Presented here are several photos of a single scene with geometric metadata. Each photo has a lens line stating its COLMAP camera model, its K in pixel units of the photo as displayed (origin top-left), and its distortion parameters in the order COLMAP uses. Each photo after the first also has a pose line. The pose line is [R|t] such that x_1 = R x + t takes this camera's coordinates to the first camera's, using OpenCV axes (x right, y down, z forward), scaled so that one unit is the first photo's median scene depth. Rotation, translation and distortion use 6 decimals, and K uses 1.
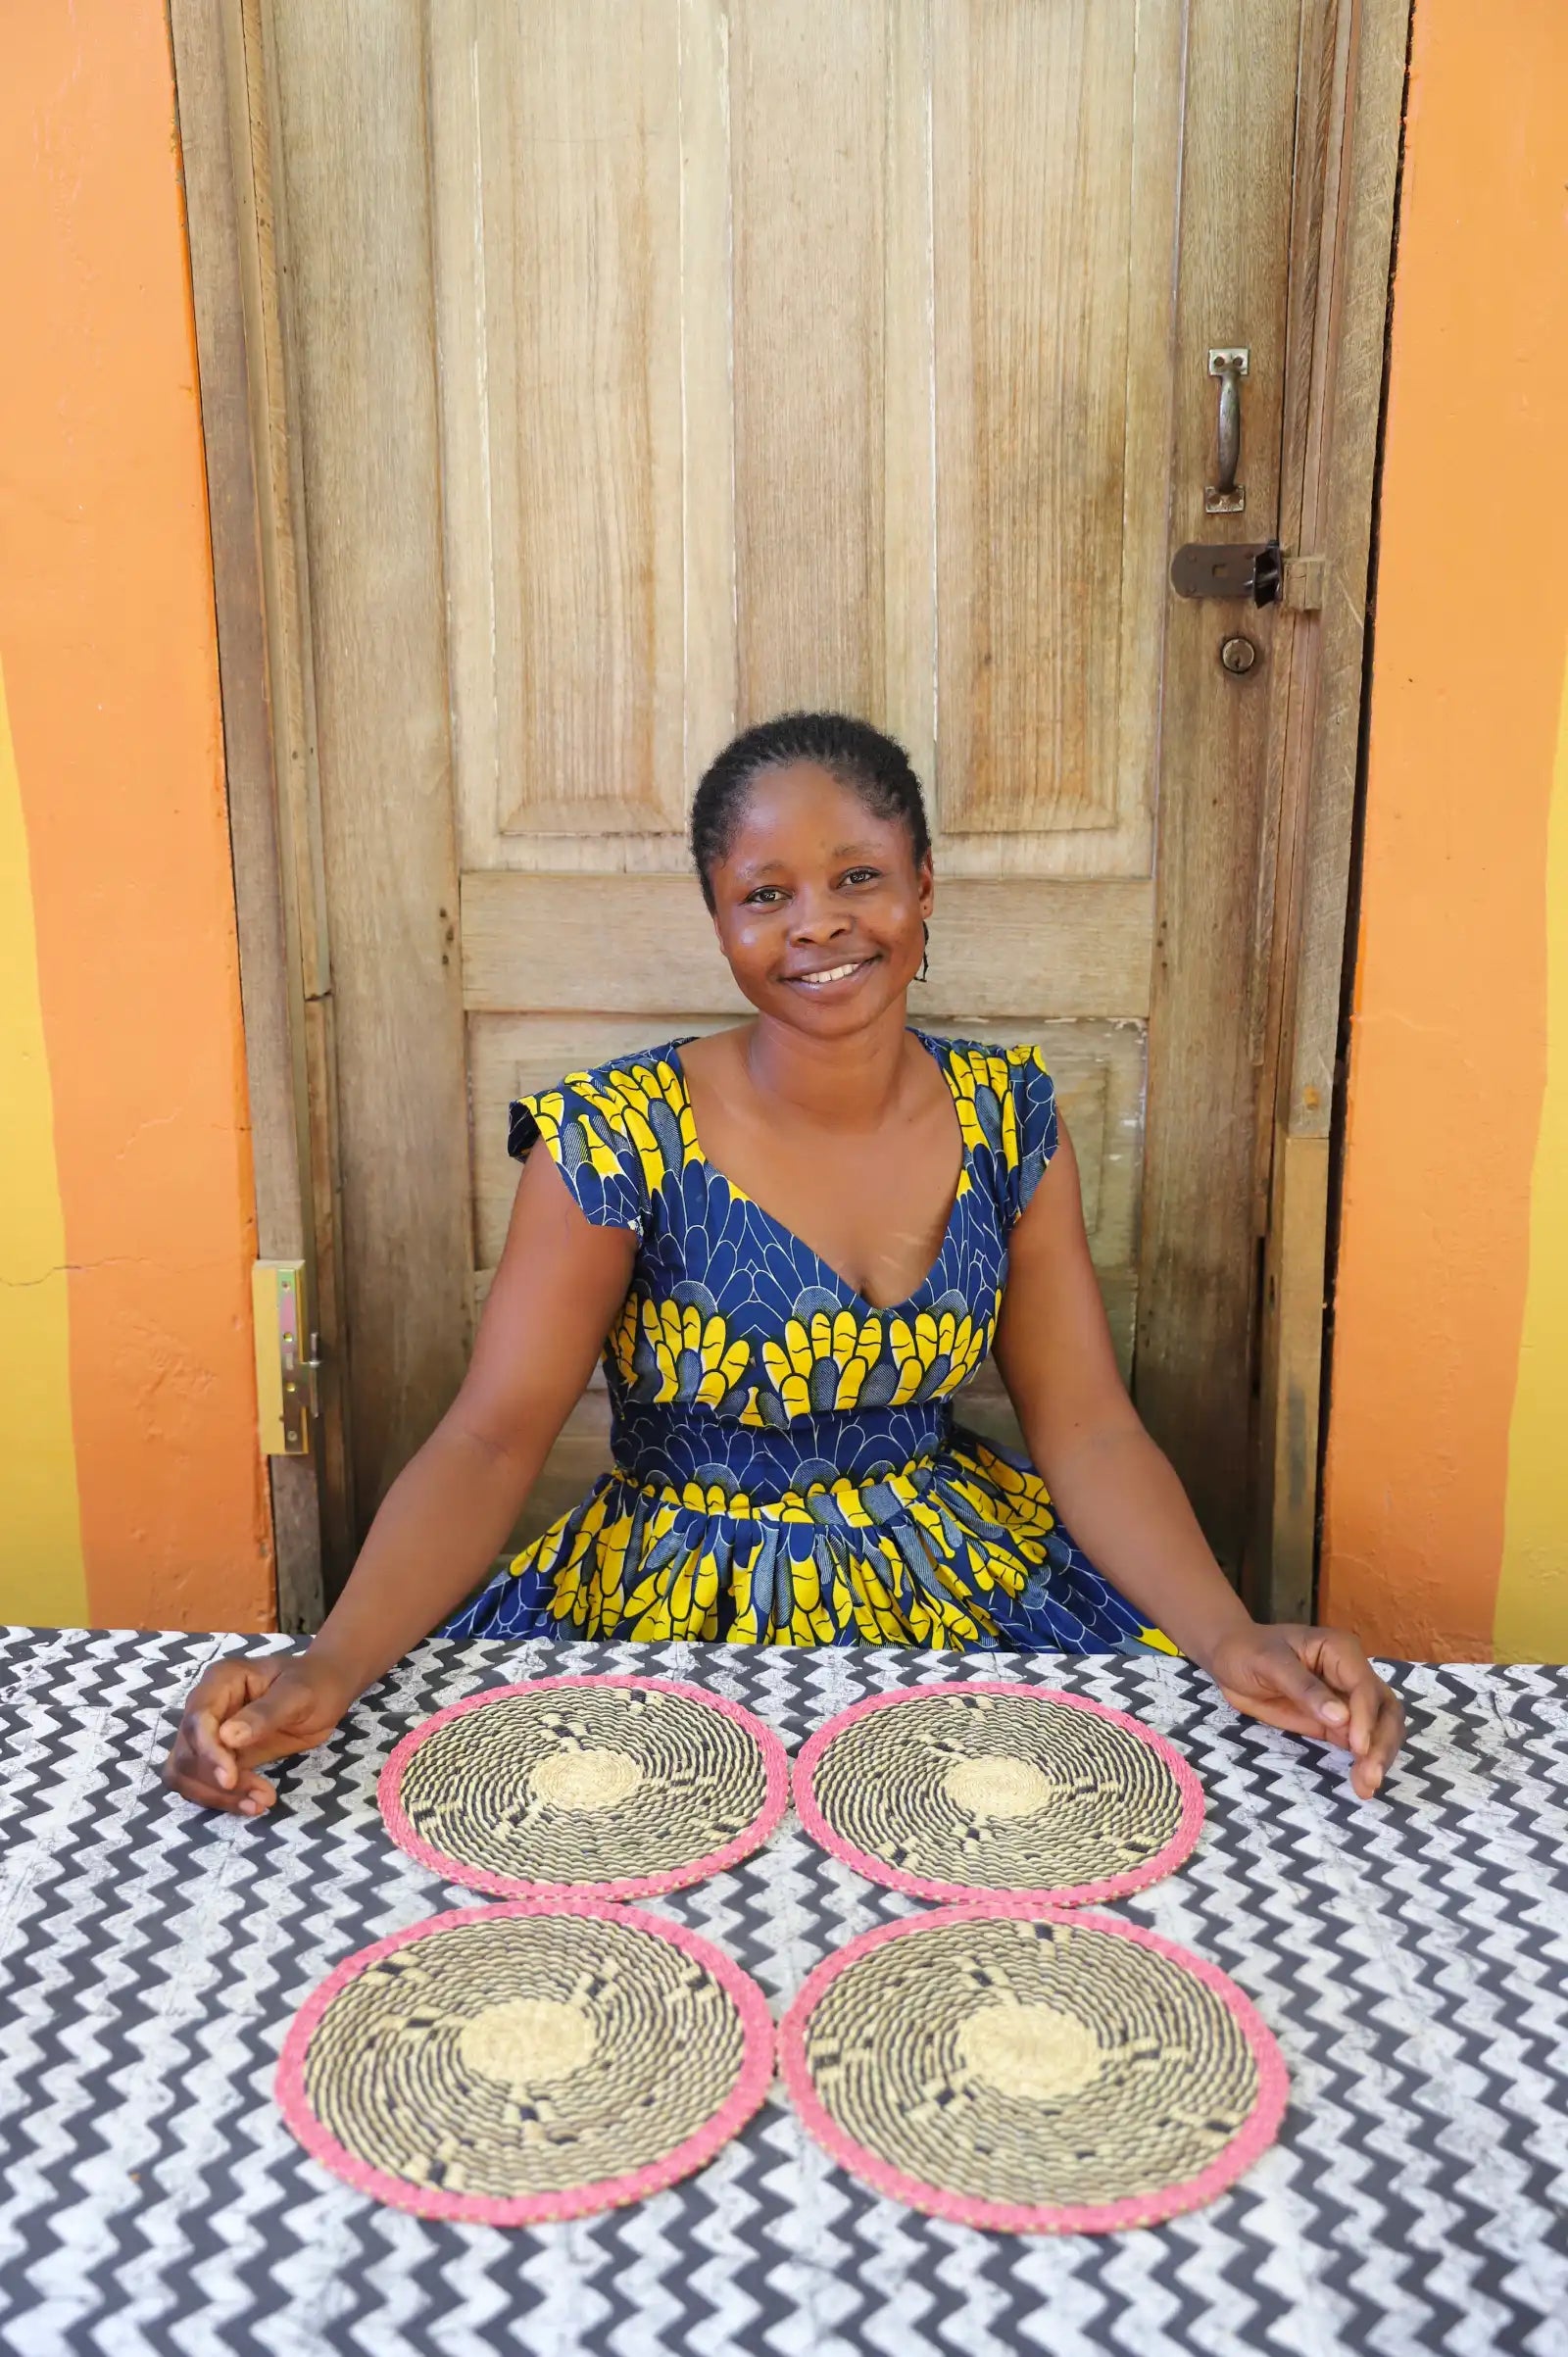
lens RADIAL K [[2051.9, 0, 772.6], [0, 2051.9, 1176.1], [0, 0, 1]] dist [0.007085, 0.018516]
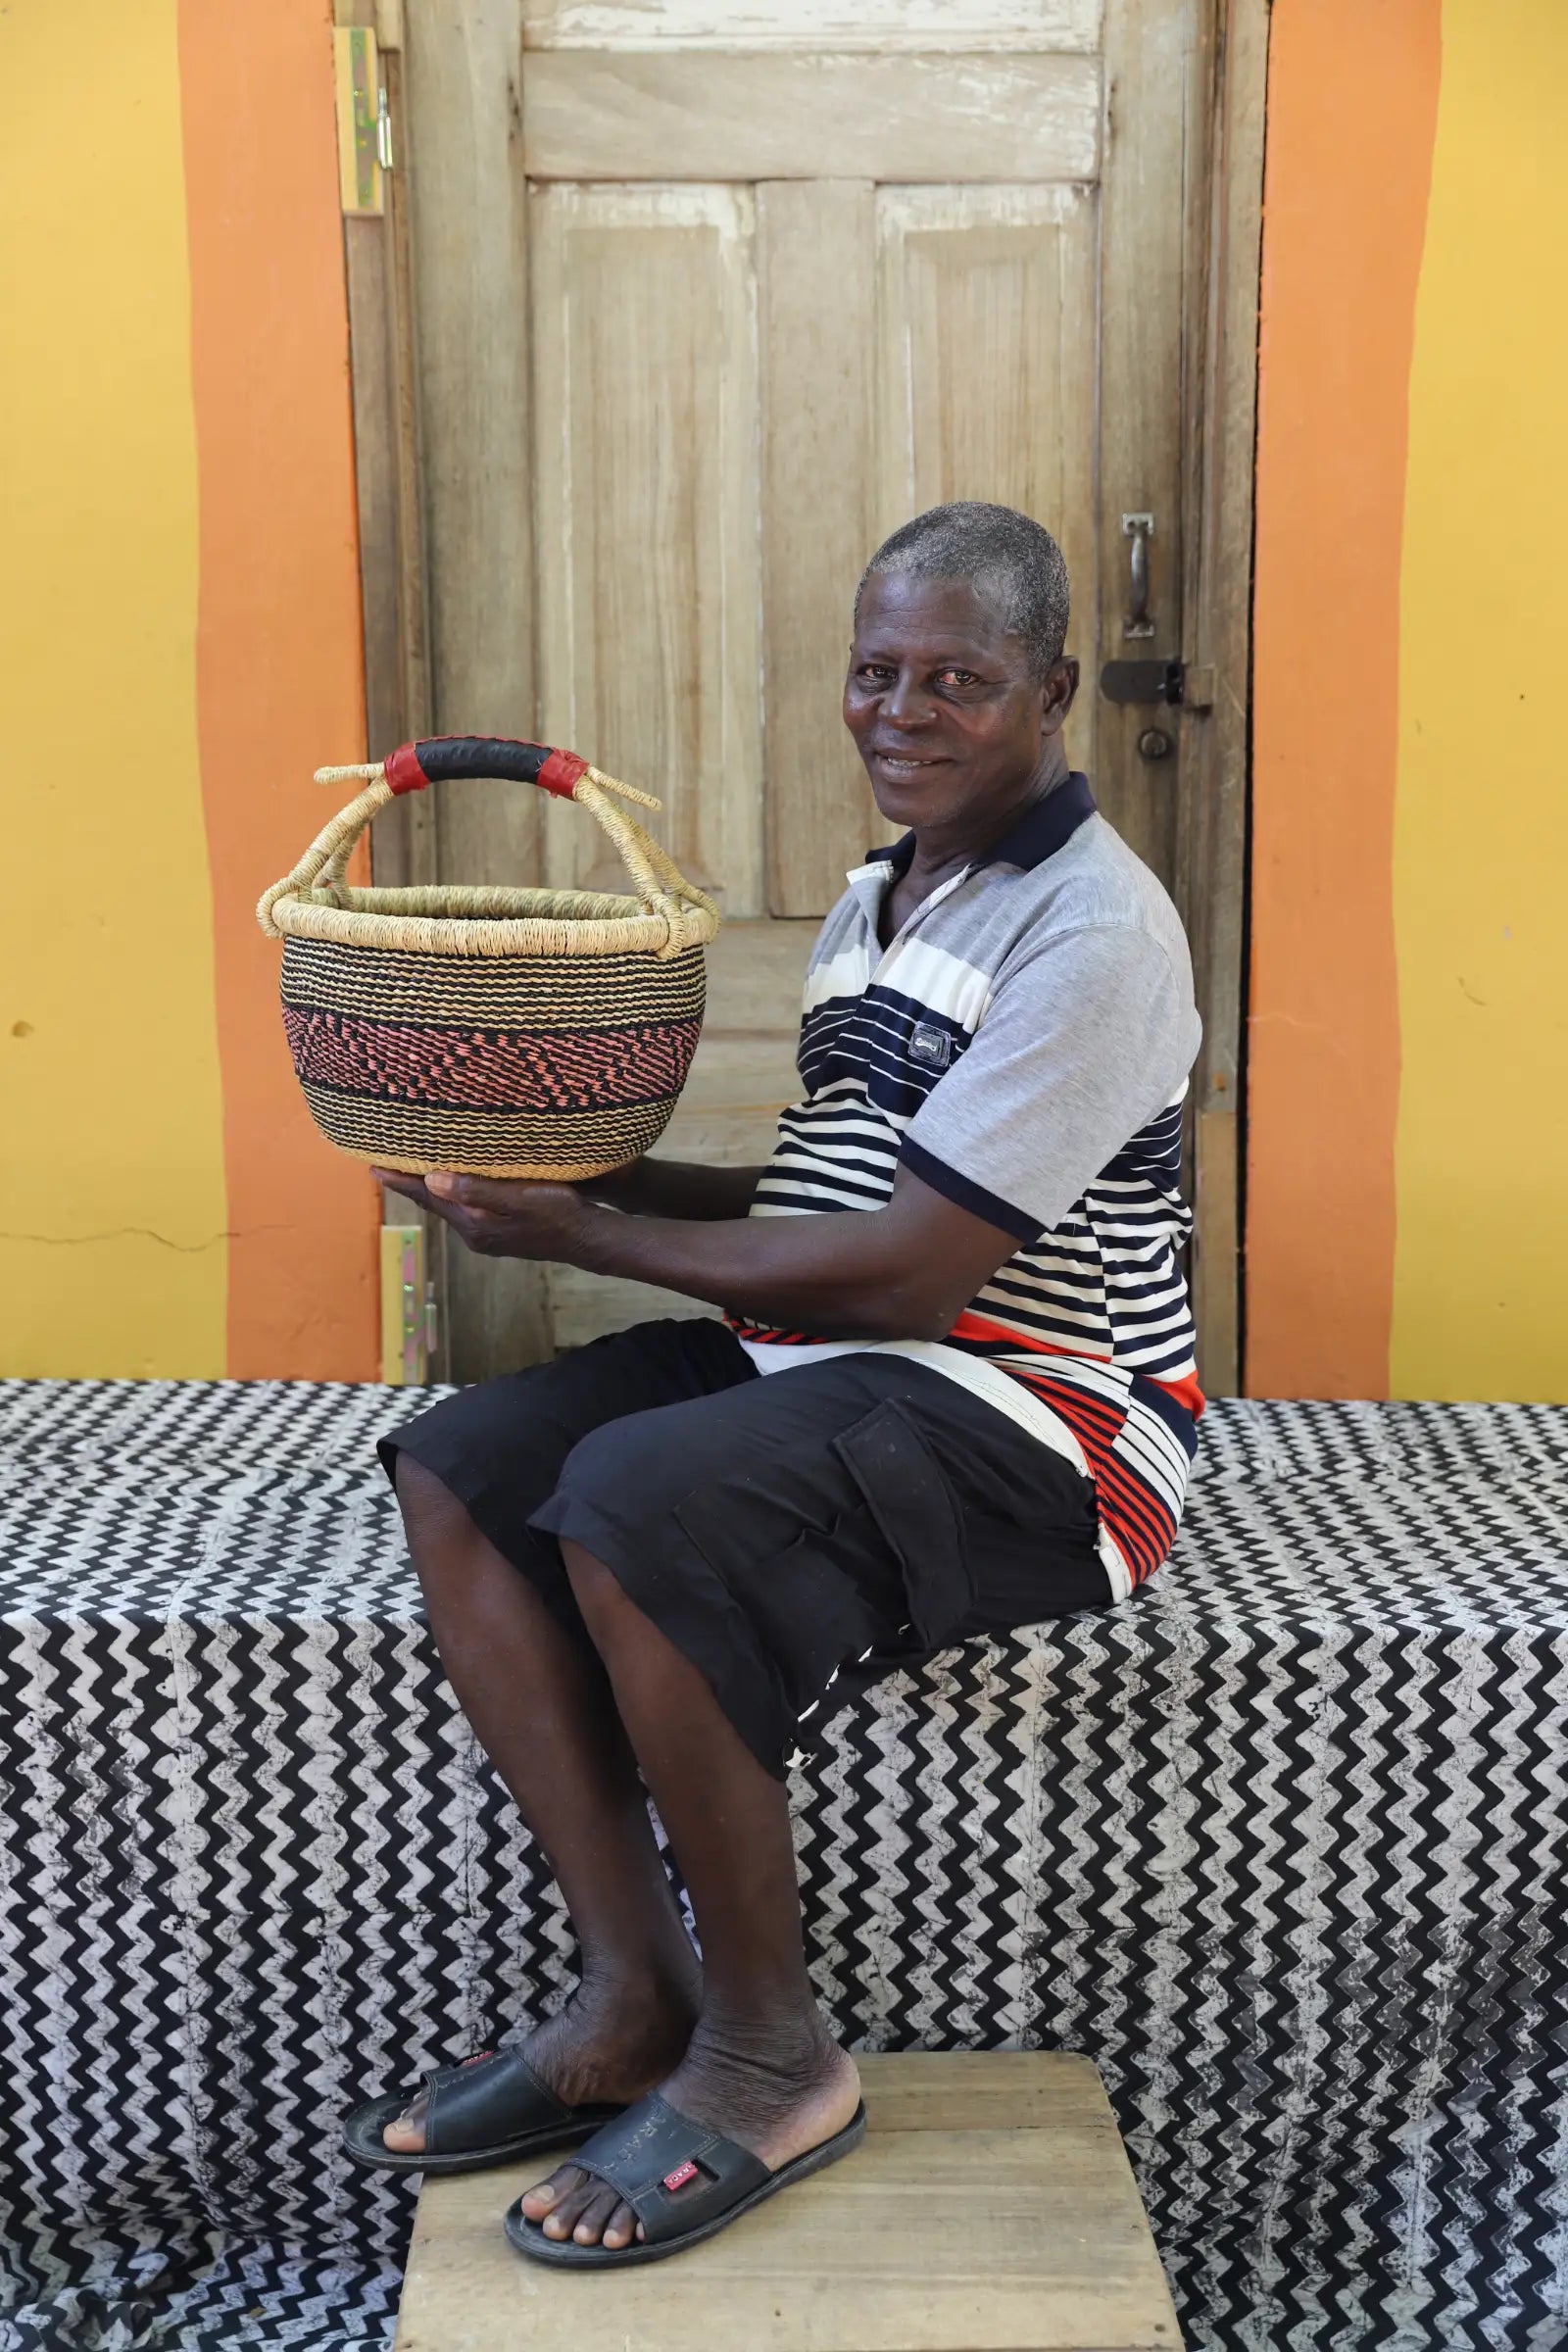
lens RADIAL K [[2178.8, 0, 769.9], [0, 2178.8, 1178.2], [0, 0, 1]] dist [0.034256, 0.000000]
pose [[0.999800, -0.009575, 0.017551, -0.042846], [0.011267, 0.995028, -0.098953, 0.156599], [-0.016516, 0.099131, 0.994937, -0.347493]]
